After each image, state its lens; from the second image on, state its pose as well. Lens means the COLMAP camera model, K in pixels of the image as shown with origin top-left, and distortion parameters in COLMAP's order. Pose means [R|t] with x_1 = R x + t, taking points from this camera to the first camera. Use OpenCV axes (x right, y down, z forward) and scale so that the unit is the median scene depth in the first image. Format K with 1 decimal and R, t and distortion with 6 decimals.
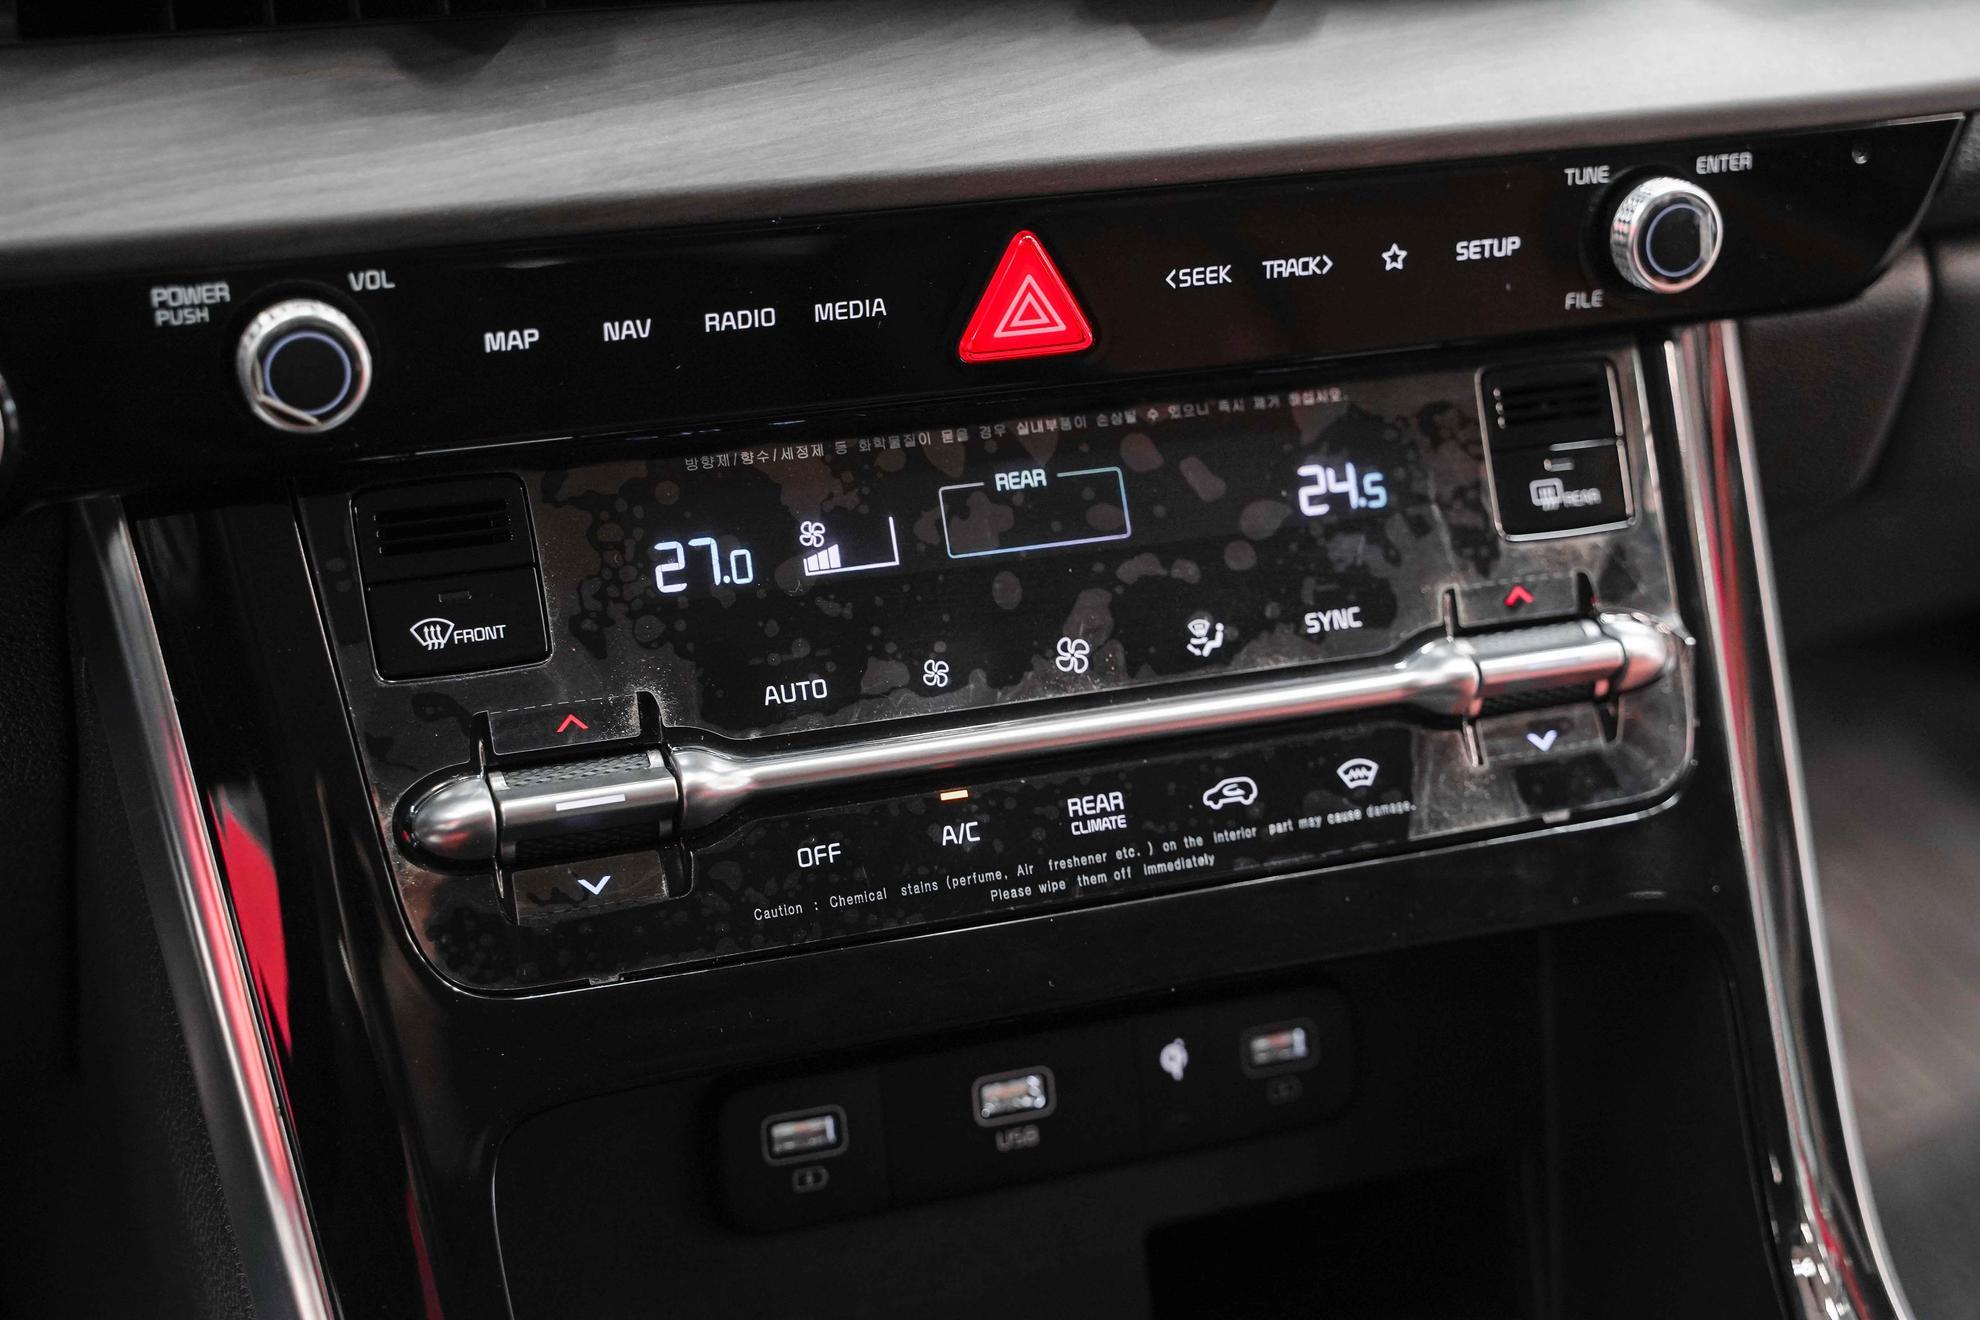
lens RADIAL K [[2948.1, 0, 999.7], [0, 2948.1, 647.1], [0, 0, 1]] dist [0.001453, 0.000000]
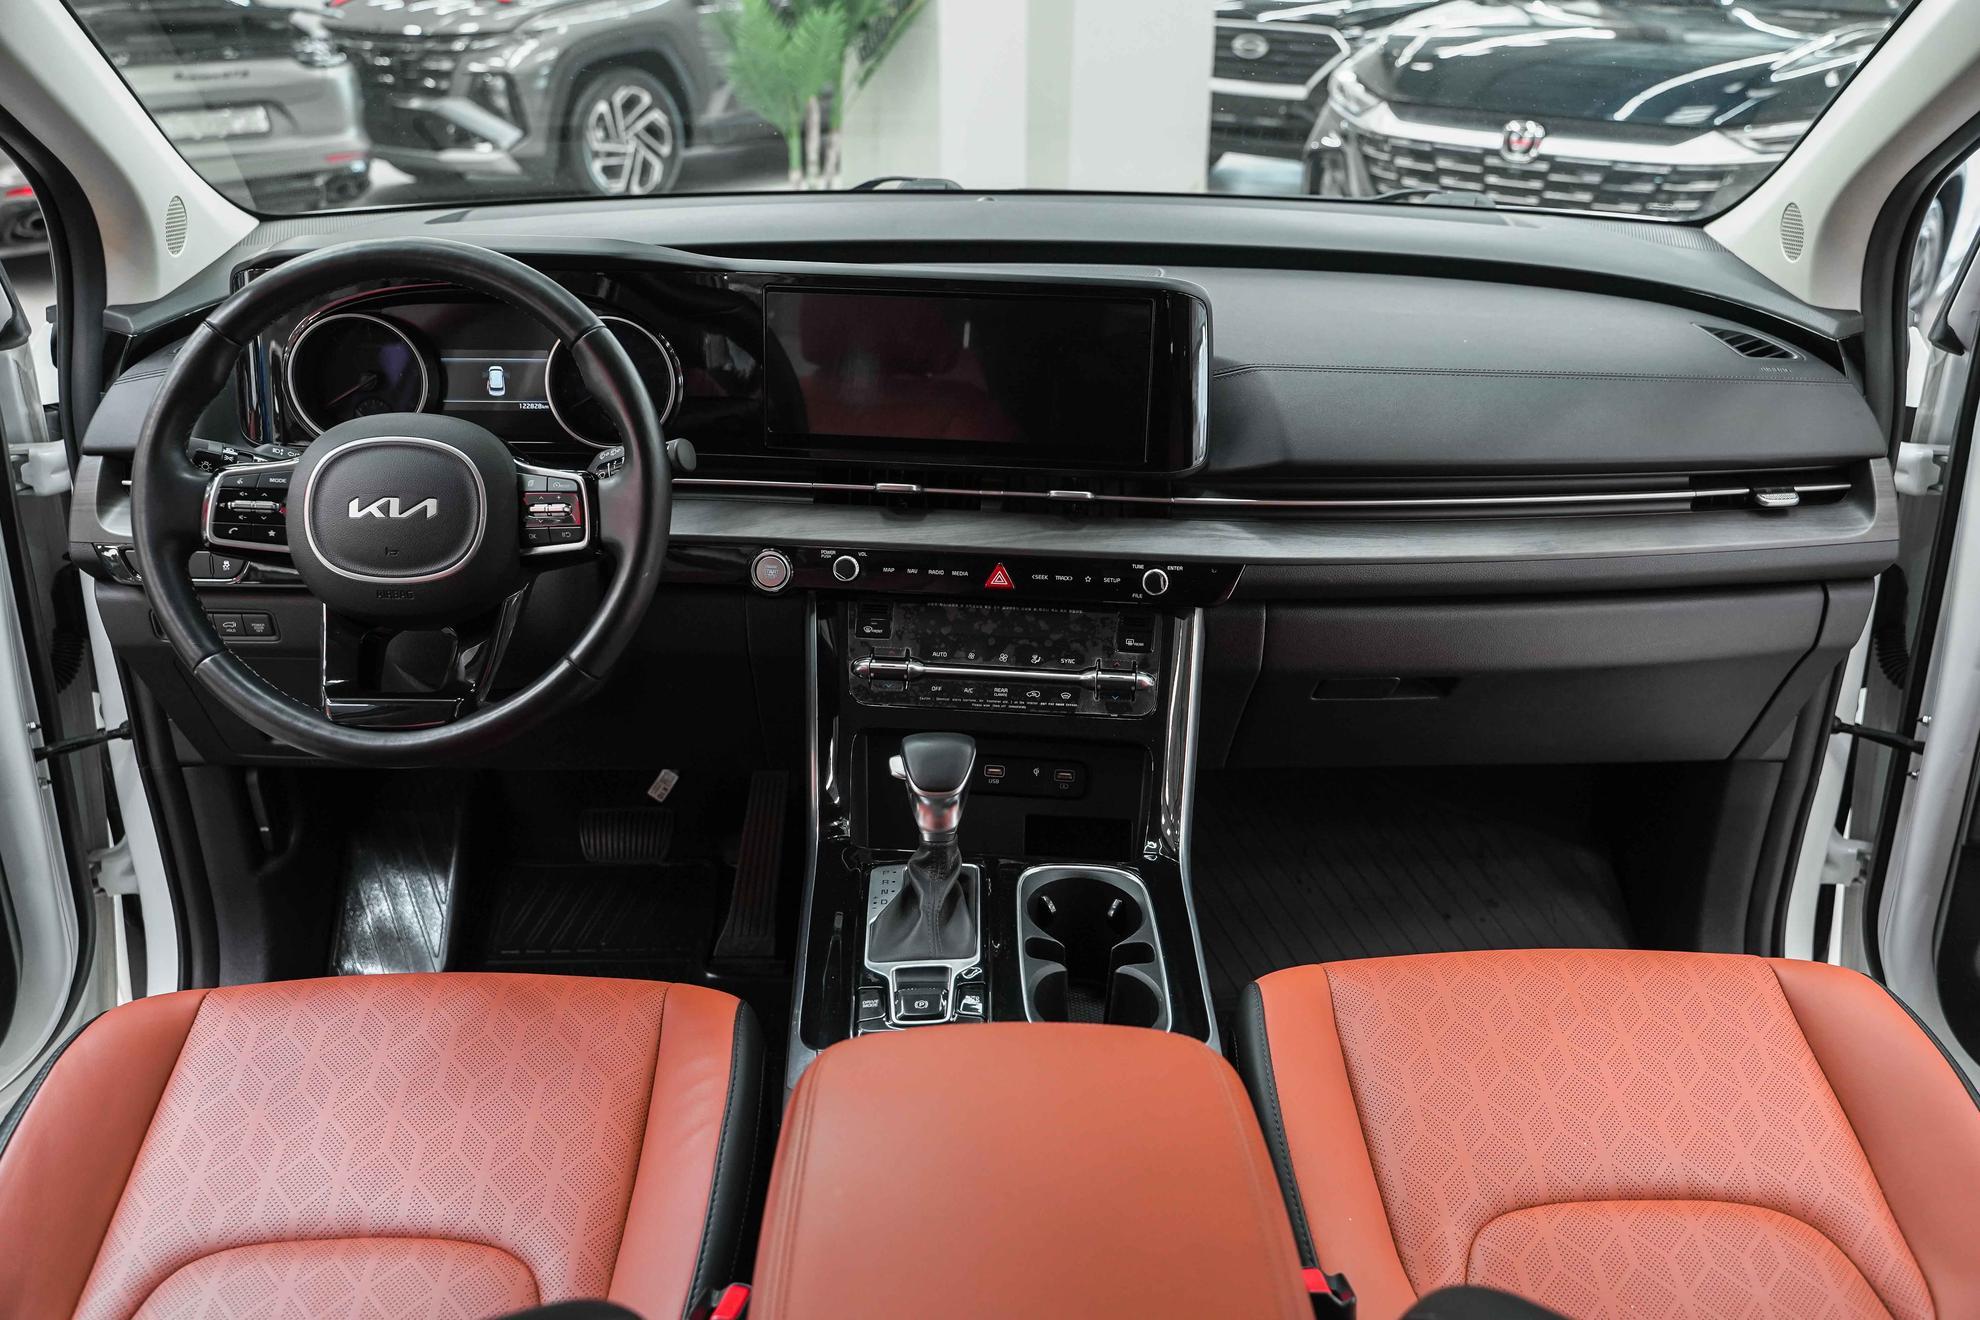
lens RADIAL K [[1690.4, 0, 998.4], [0, 1690.4, 664.0], [0, 0, 1]] dist [-0.005393, 0.005398]
pose [[0.904000, 0.113379, -0.412225, 1.061823], [-0.189874, 0.970359, -0.149502, 0.391673], [0.383056, 0.213421, 0.898732, -1.287180]]
